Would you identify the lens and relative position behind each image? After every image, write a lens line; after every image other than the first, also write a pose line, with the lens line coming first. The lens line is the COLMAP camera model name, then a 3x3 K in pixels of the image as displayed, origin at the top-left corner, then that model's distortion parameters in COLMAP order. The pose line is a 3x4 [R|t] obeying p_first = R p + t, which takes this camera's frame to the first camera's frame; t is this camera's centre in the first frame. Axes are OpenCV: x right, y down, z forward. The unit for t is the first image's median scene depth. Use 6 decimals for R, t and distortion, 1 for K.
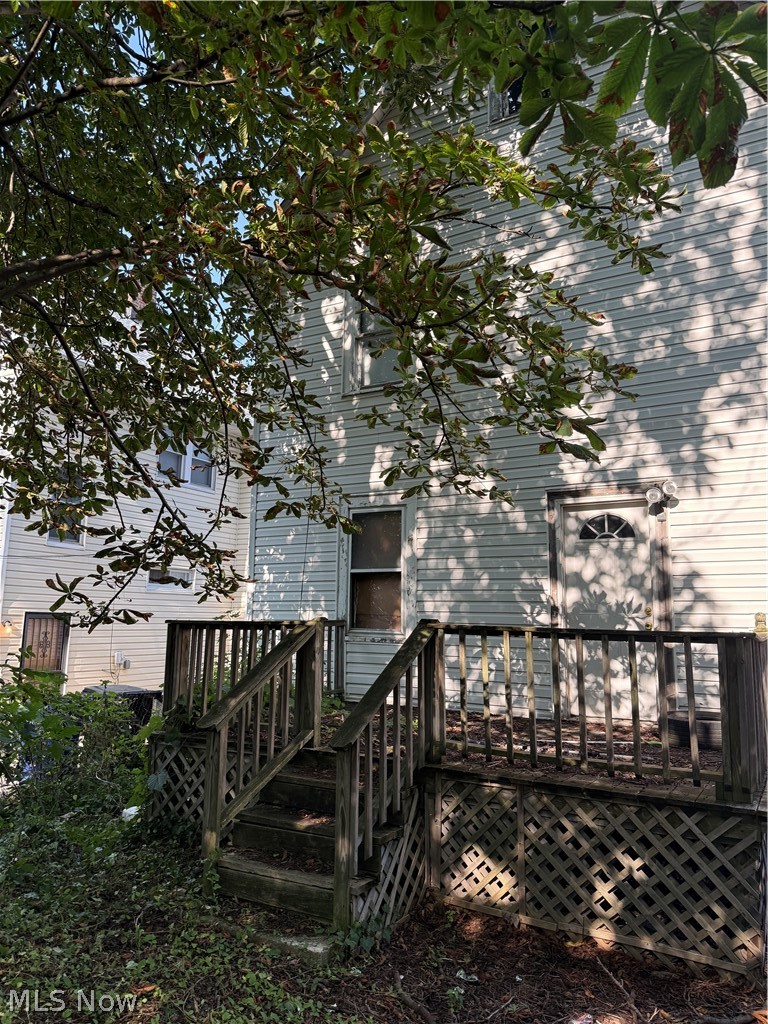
lens RADIAL K [[714.3, 0, 384.0], [0, 714.3, 512.0], [0, 0, 1]] dist [-0.001673, -0.060764]
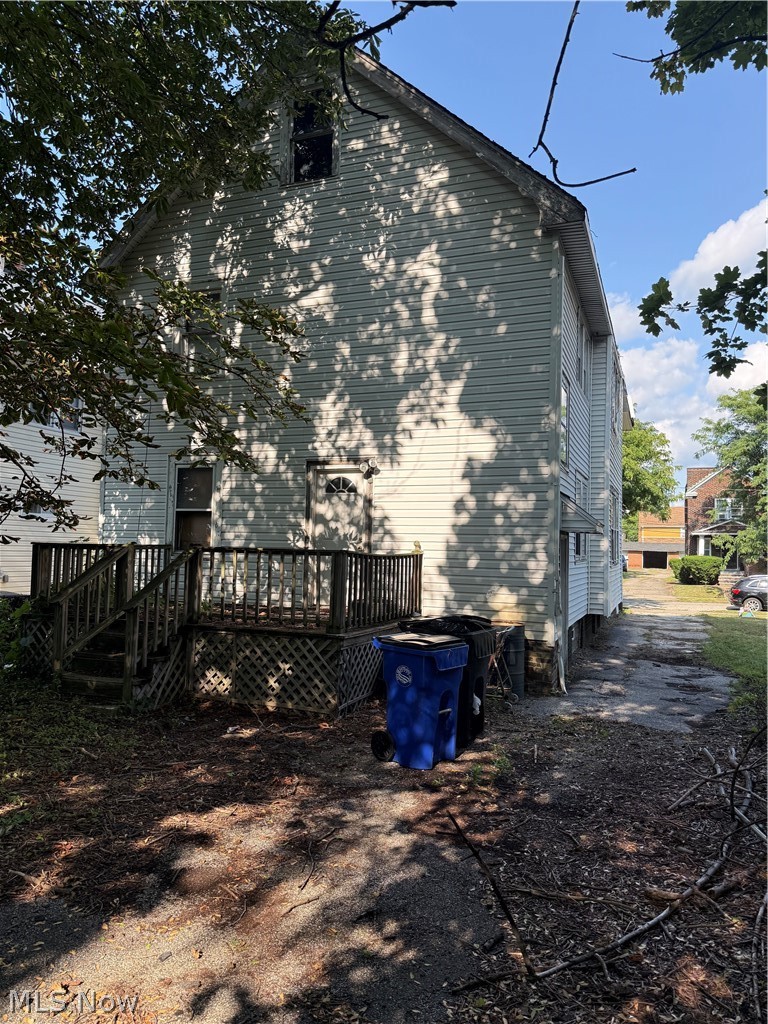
lens RADIAL K [[707.7, 0, 420.2], [0, 707.7, 517.8], [0, 0, 1]] dist [0.058246, -0.202436]
pose [[0.982365, 0.012481, 0.186555, 0.244028], [-0.031982, 0.994281, 0.101892, -0.087987], [-0.184216, -0.106062, 0.977147, -0.665454]]
